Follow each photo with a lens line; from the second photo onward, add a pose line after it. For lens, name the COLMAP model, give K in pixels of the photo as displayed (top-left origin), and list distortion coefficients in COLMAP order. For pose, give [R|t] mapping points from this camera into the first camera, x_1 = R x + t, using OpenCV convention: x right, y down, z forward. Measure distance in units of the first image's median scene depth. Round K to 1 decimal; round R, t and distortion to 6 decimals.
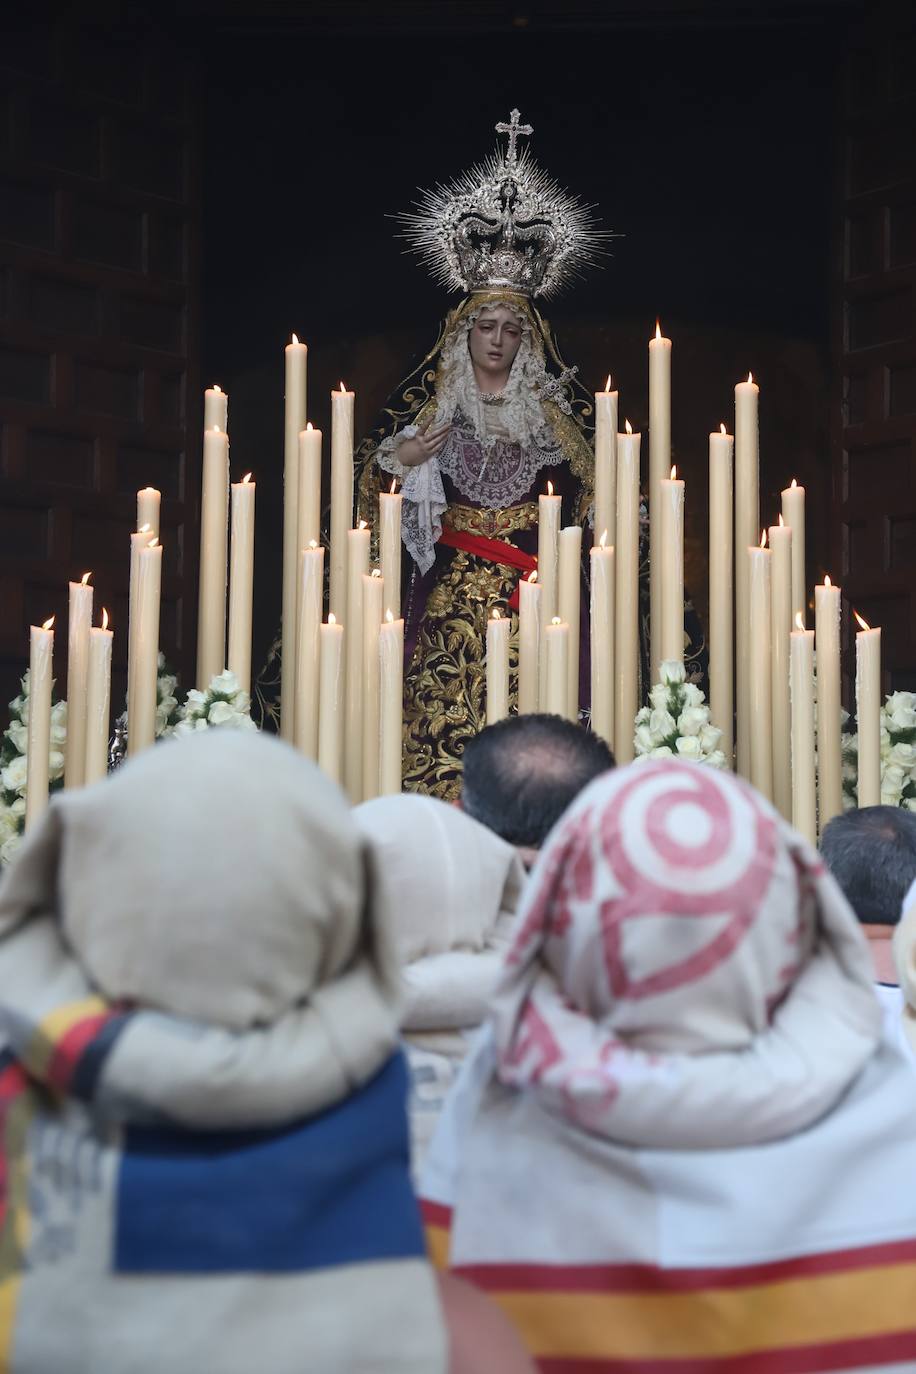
lens RADIAL K [[2018.6, 0, 462.3], [0, 2018.6, 686.8], [0, 0, 1]] dist [0.095716, 0.000000]
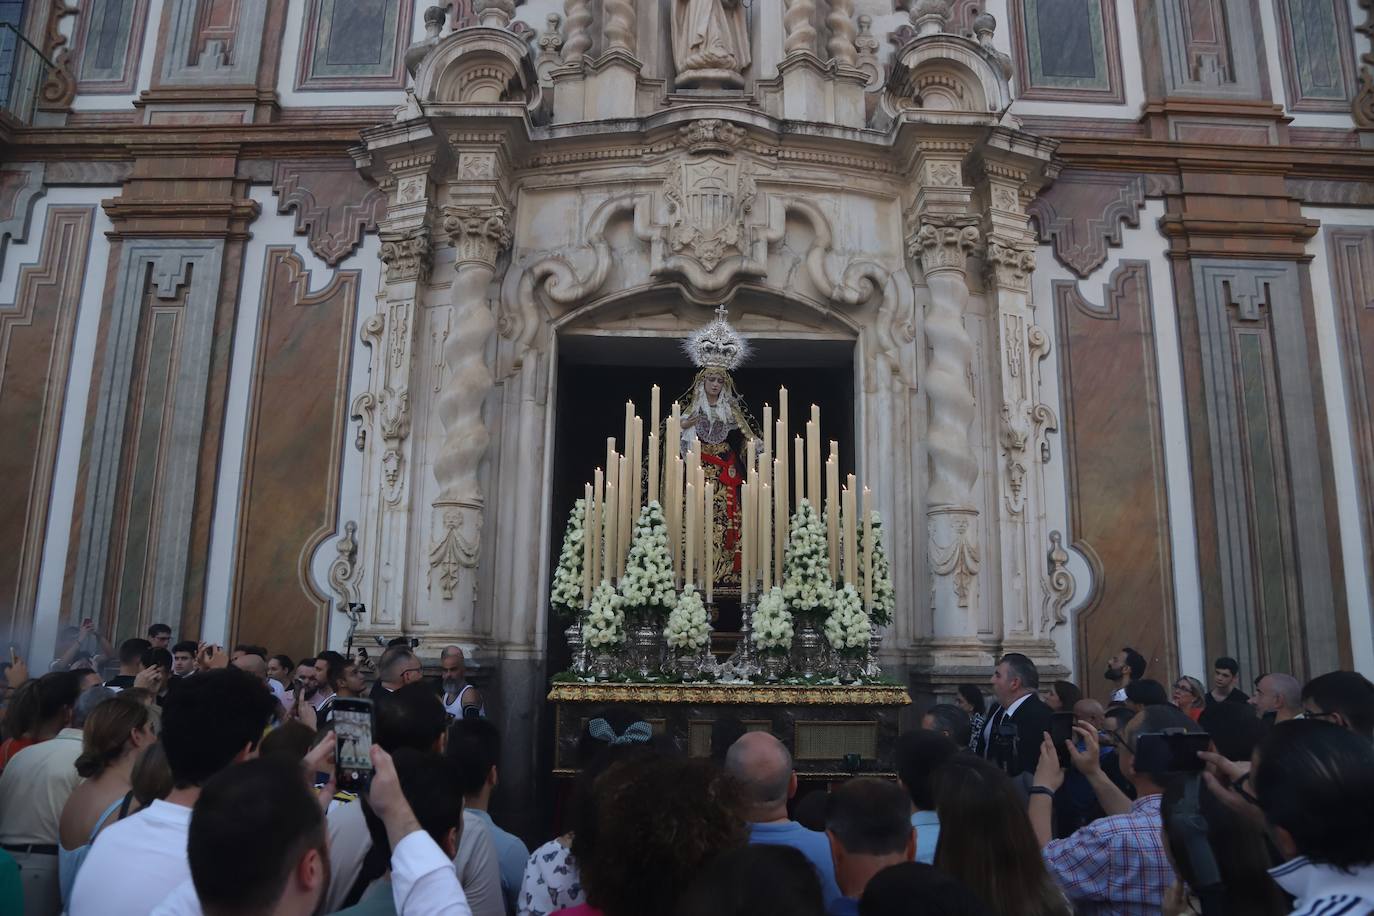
lens RADIAL K [[904.8, 0, 680.0], [0, 904.8, 447.0], [0, 0, 1]] dist [-0.123281, 0.063689]
pose [[0.995118, 0.019799, 0.096690, -0.149389], [-0.012278, 0.996896, -0.077769, 0.011970], [-0.097930, 0.076203, 0.992272, -0.223287]]
